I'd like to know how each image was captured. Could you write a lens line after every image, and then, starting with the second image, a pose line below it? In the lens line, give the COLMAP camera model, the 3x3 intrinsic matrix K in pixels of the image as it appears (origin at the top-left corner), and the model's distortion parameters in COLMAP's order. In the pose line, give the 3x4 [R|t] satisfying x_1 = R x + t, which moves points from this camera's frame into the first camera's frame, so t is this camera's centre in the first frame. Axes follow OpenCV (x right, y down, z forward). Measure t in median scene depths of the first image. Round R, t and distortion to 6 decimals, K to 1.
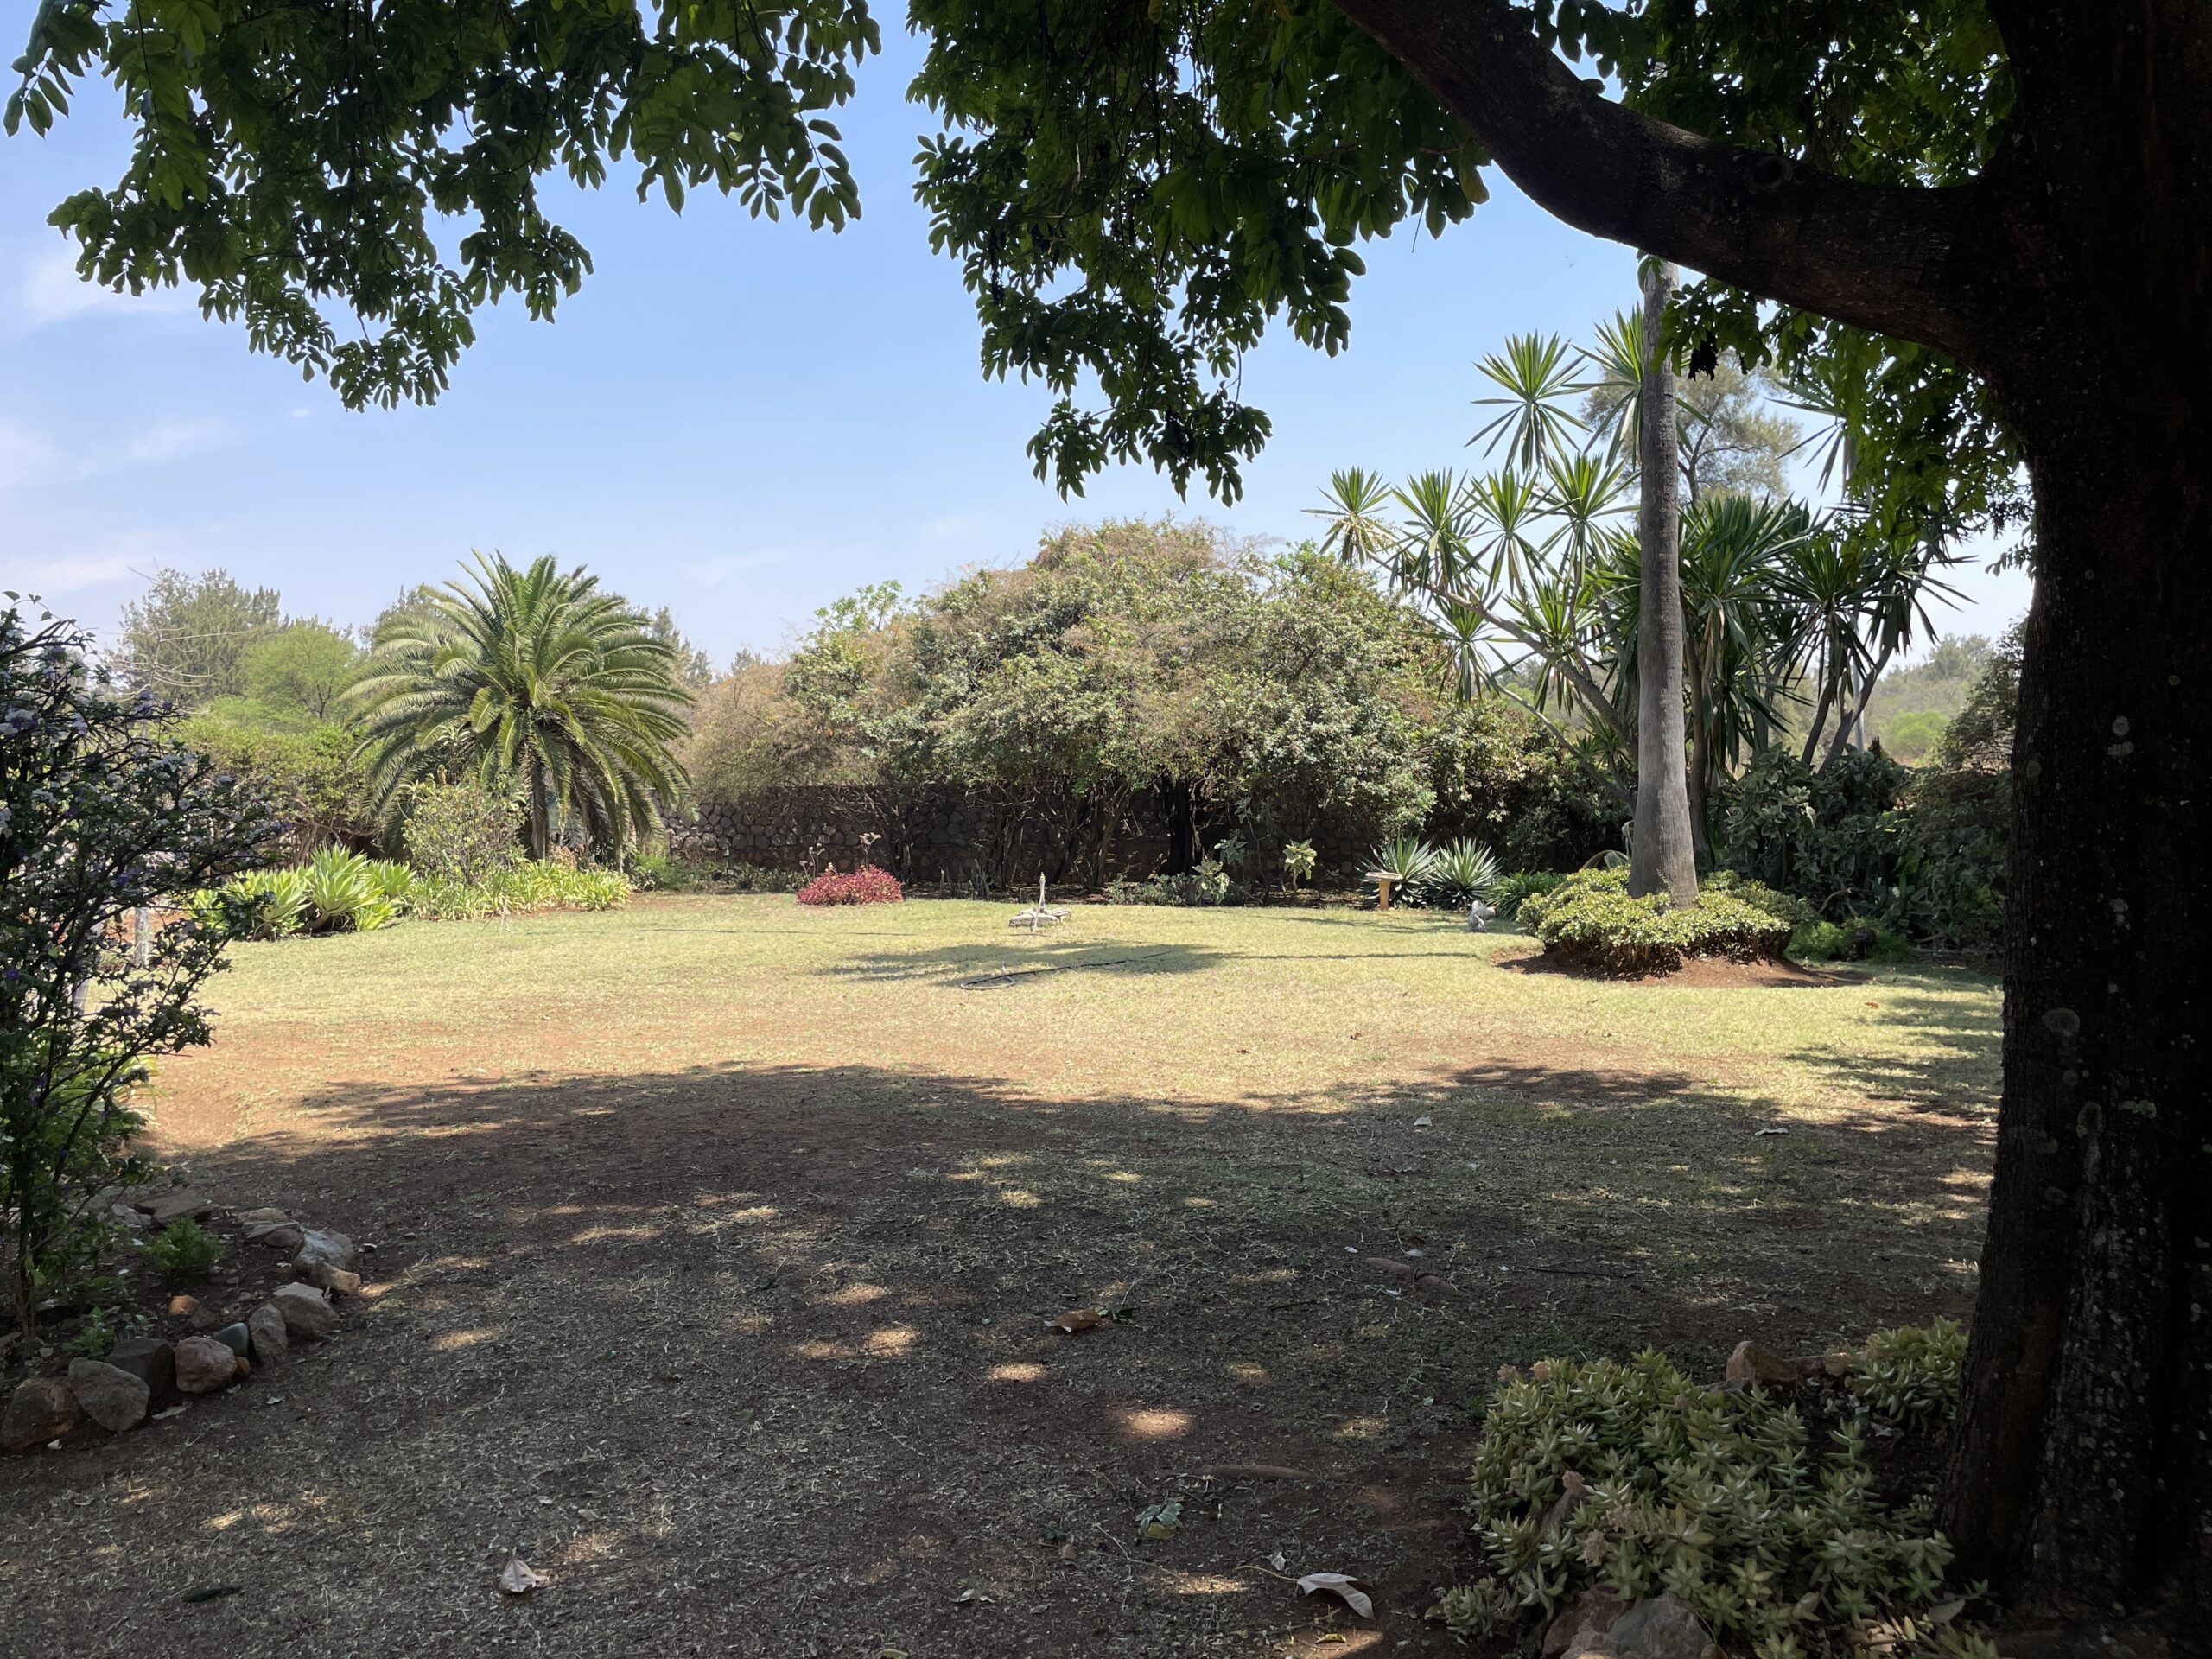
lens RADIAL K [[1654.8, 0, 1106.0], [0, 1654.8, 829.5], [0, 0, 1]] dist [0.104879, -0.134220]
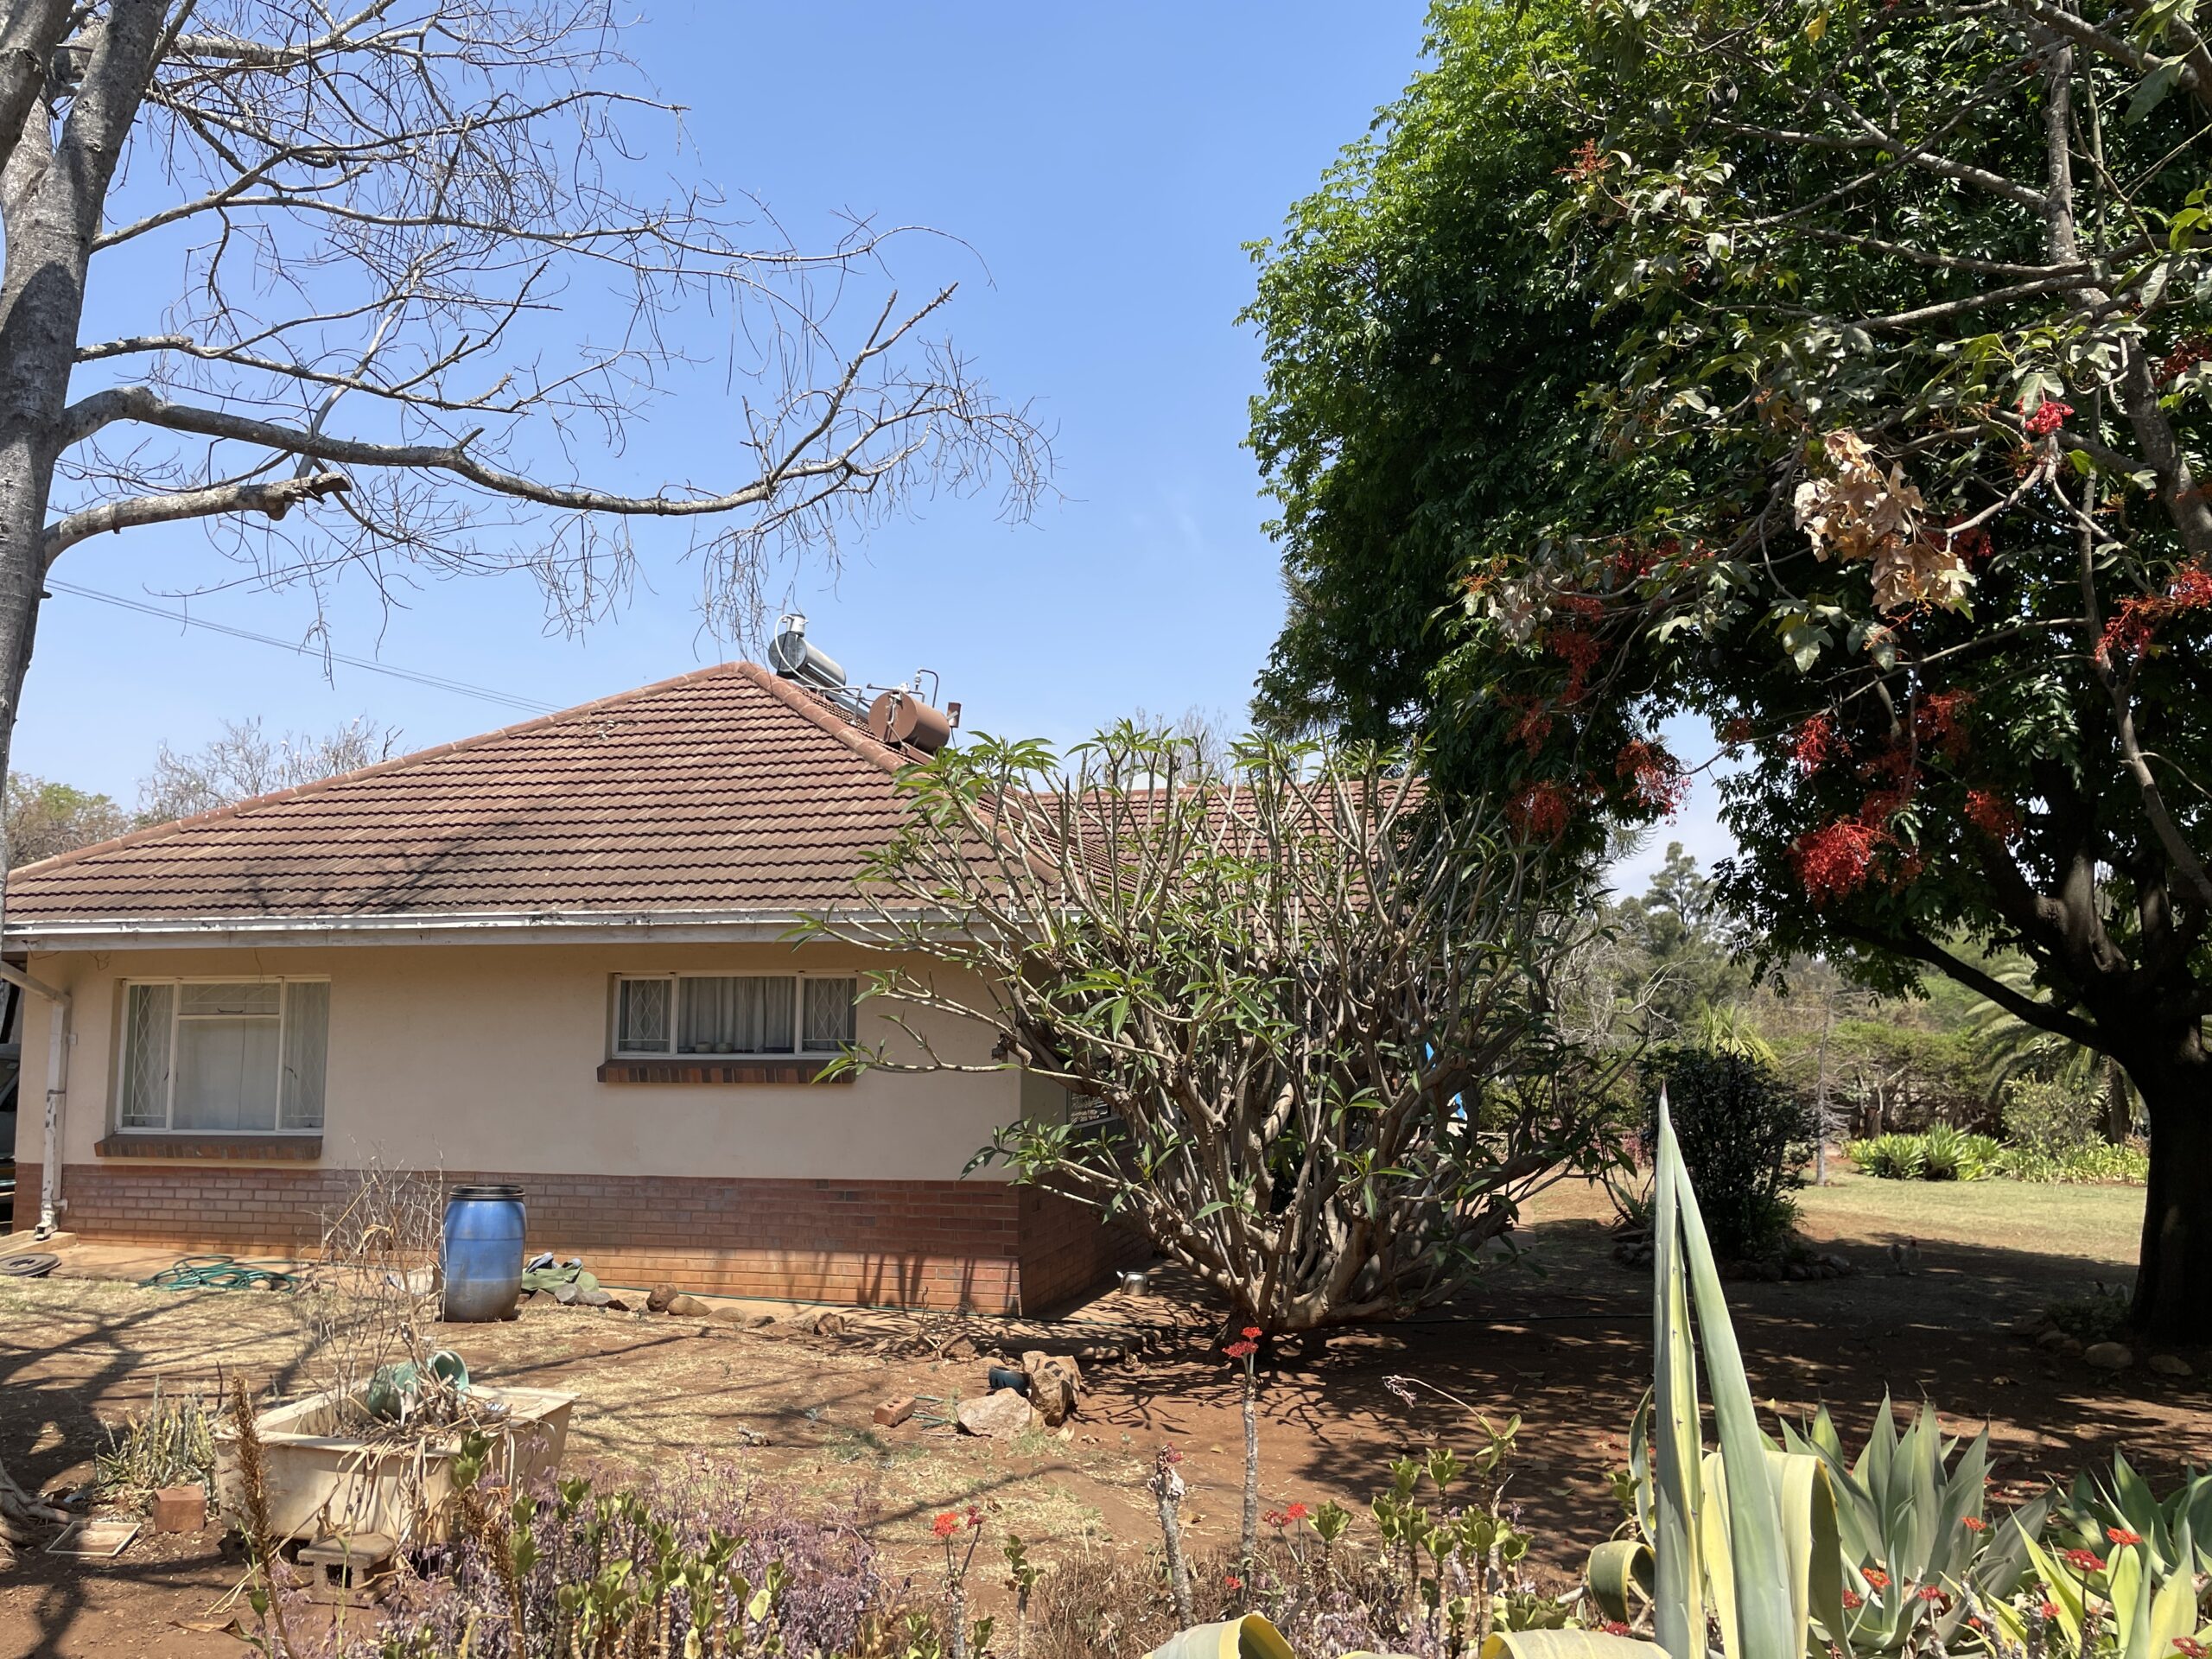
lens RADIAL K [[1654.8, 0, 1106.0], [0, 1654.8, 829.5], [0, 0, 1]] dist [0.104879, -0.134220]
pose [[0.590733, -0.062290, -0.804459, 0.288325], [-0.060271, 0.990824, -0.120980, -0.019375], [0.804613, 0.119952, 0.581558, -0.455840]]
